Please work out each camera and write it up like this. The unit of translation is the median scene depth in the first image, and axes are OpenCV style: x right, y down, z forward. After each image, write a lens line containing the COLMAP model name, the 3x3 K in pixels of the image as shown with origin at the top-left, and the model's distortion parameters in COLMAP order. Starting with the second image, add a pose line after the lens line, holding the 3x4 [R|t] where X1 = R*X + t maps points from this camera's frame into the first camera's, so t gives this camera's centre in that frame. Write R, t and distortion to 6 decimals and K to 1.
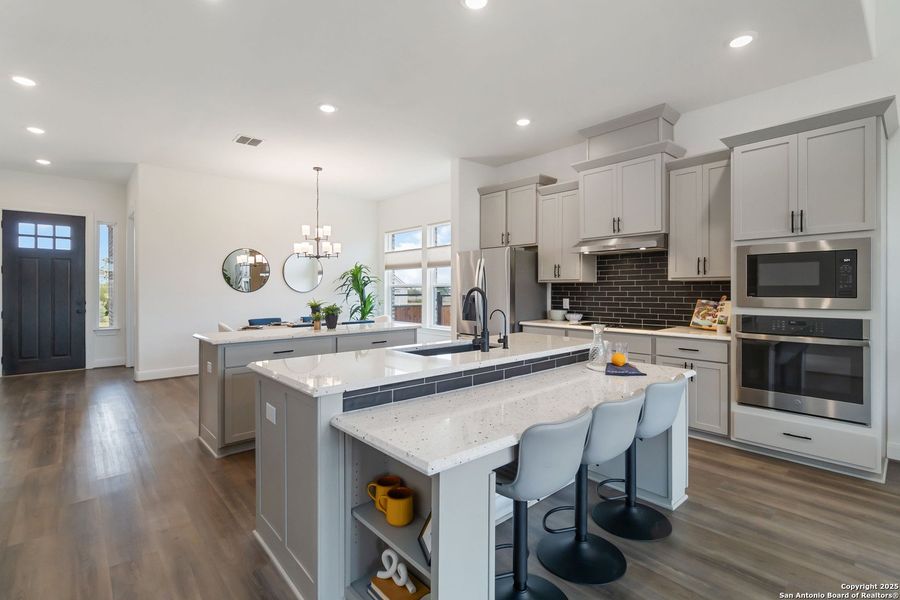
lens RADIAL K [[422.3, 0, 457.8], [0, 422.3, 288.1], [0, 0, 1]] dist [0.000160, 0.000225]
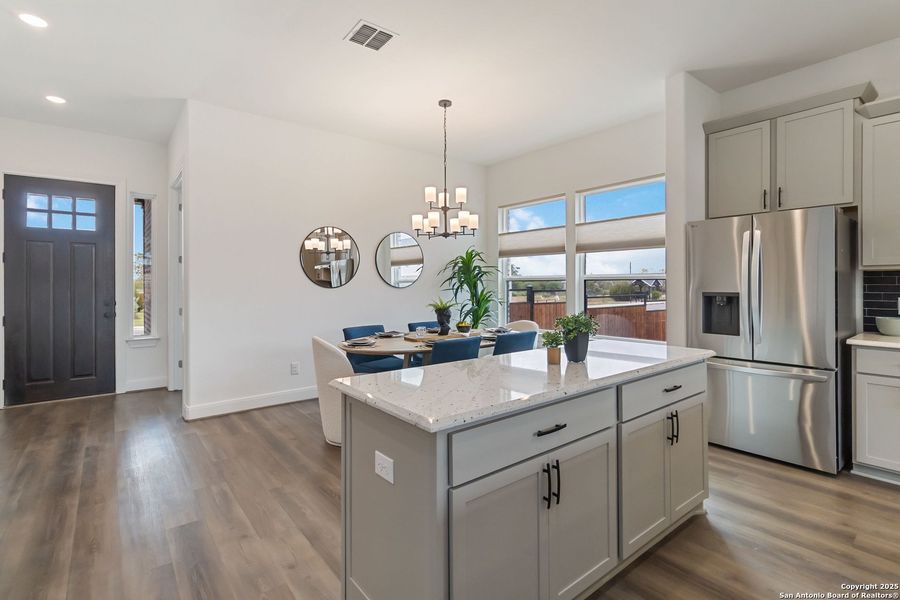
lens RADIAL K [[430.0, 0, 456.8], [0, 430.0, 282.1], [0, 0, 1]] dist [-0.000028, 0.000223]
pose [[0.998341, -0.004016, -0.057435, -0.286328], [0.003922, 0.999991, -0.001742, 0.001940], [0.057441, 0.001514, 0.998348, 0.334690]]
